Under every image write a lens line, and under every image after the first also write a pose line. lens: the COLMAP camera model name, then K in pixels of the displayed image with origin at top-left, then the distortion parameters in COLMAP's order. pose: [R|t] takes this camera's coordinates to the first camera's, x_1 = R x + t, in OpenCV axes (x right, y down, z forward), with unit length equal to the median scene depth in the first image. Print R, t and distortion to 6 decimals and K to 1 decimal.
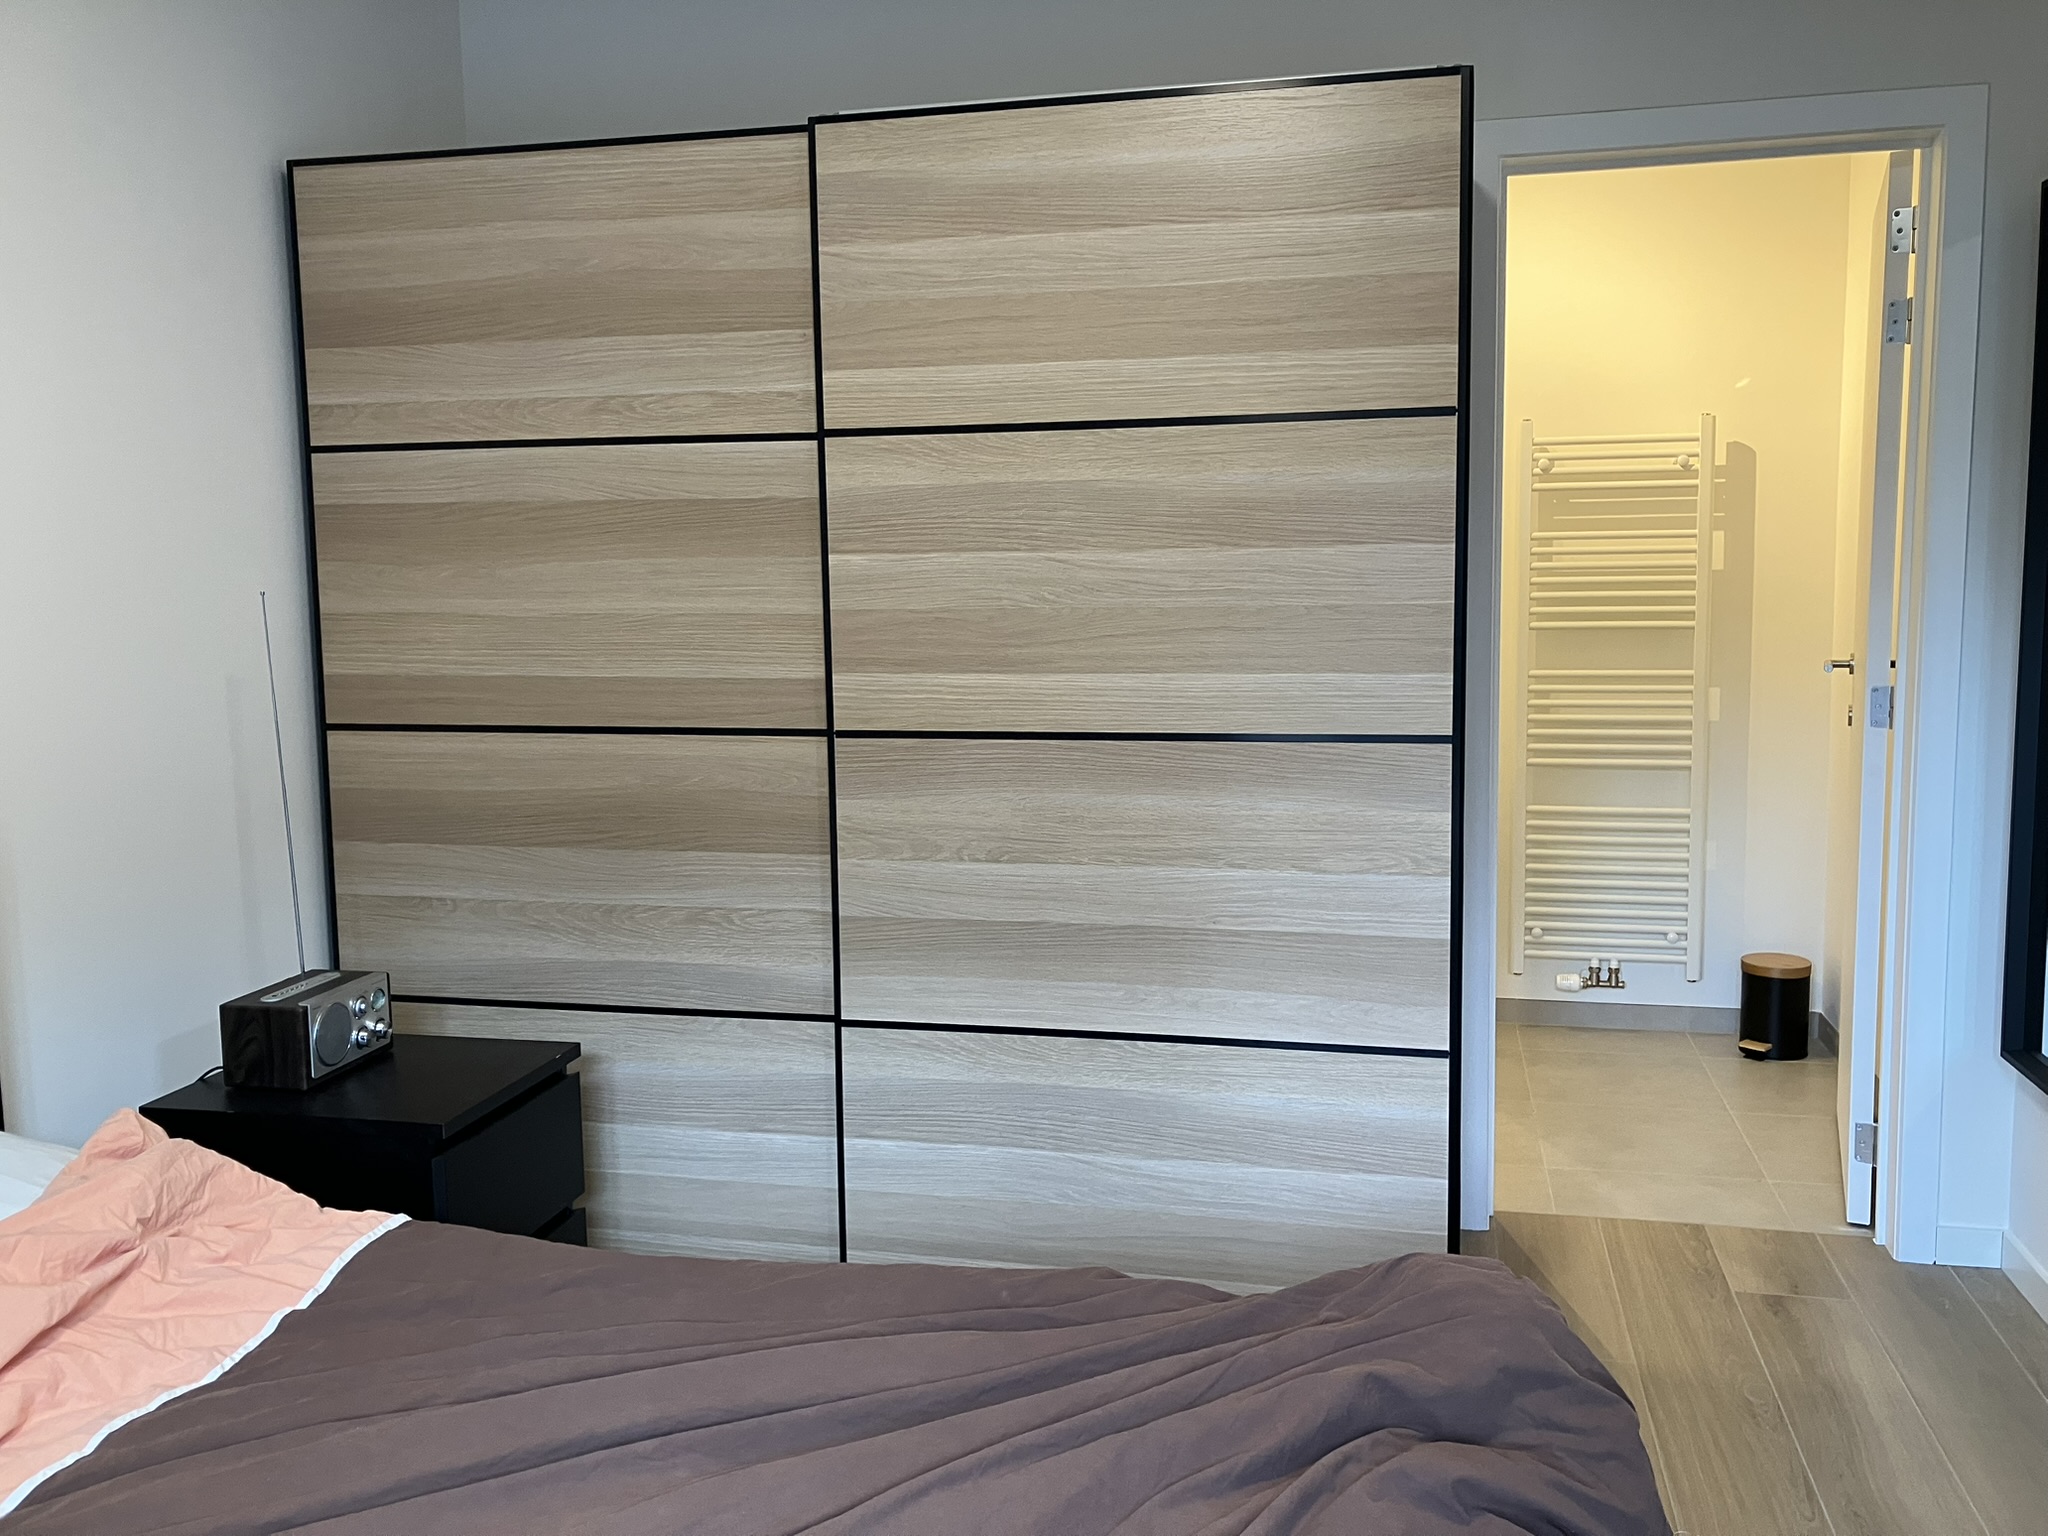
lens RADIAL K [[1670.1, 0, 1042.0], [0, 1670.1, 764.5], [0, 0, 1]] dist [0.010492, -0.004029]
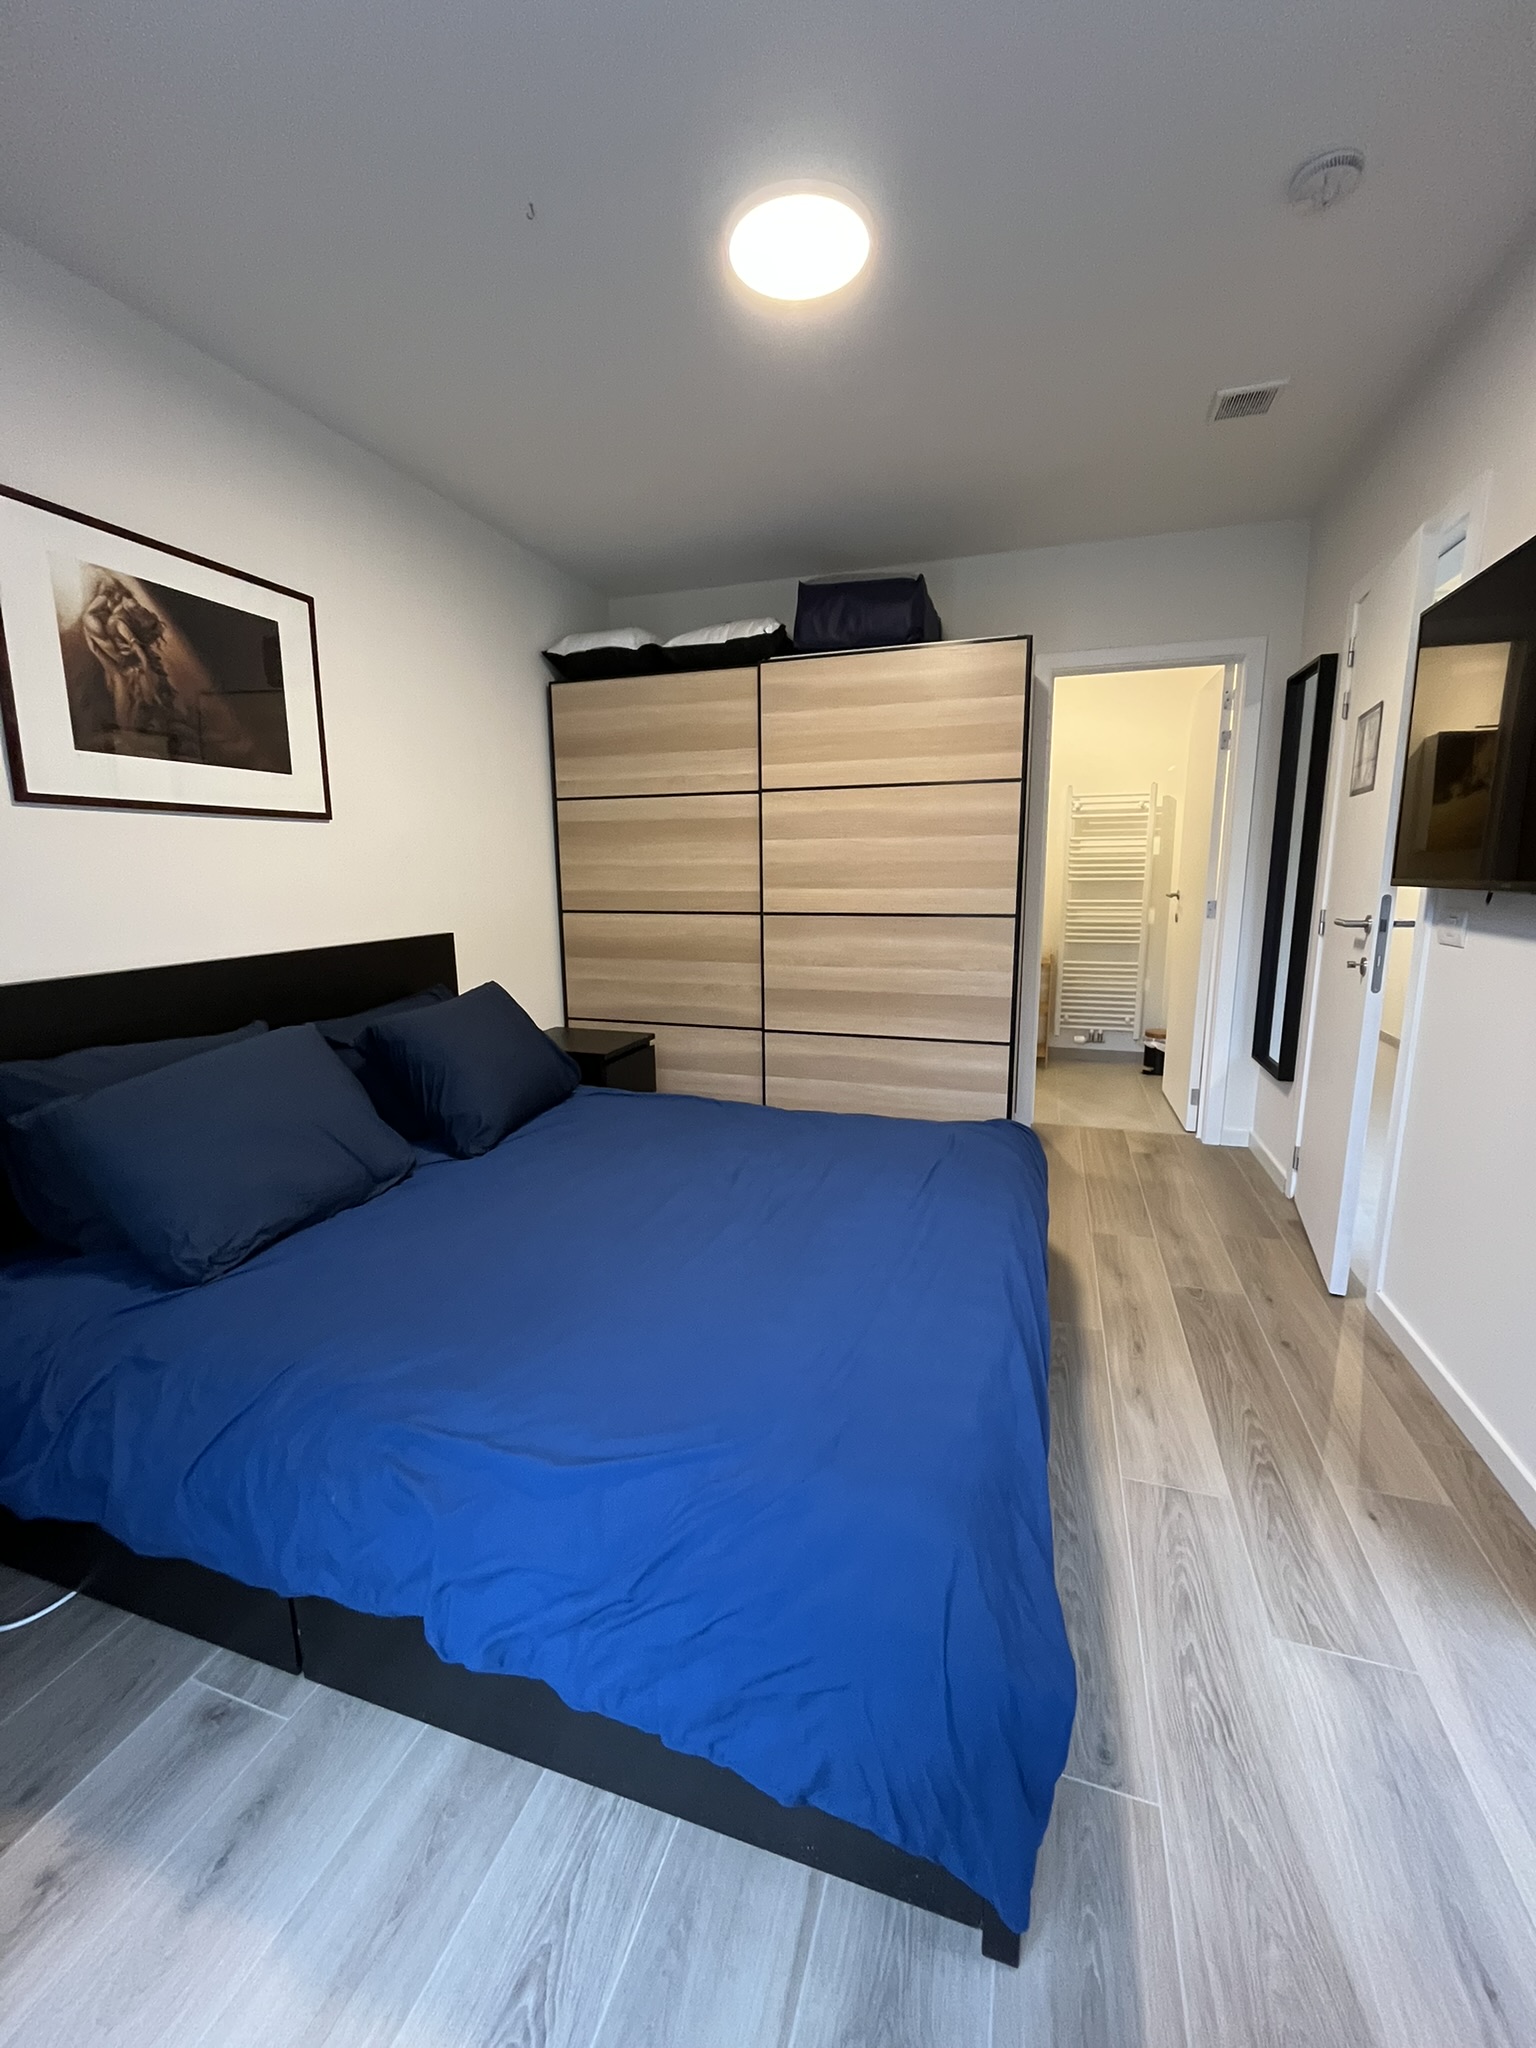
lens RADIAL K [[829.3, 0, 768.0], [0, 829.3, 1024.0], [0, 0, 1]] dist [-0.013629, -0.000115]
pose [[0.995675, 0.019360, -0.090868, -0.002520], [-0.012813, 0.997316, 0.072089, 0.054633], [0.092020, -0.070613, 0.993250, -0.229162]]
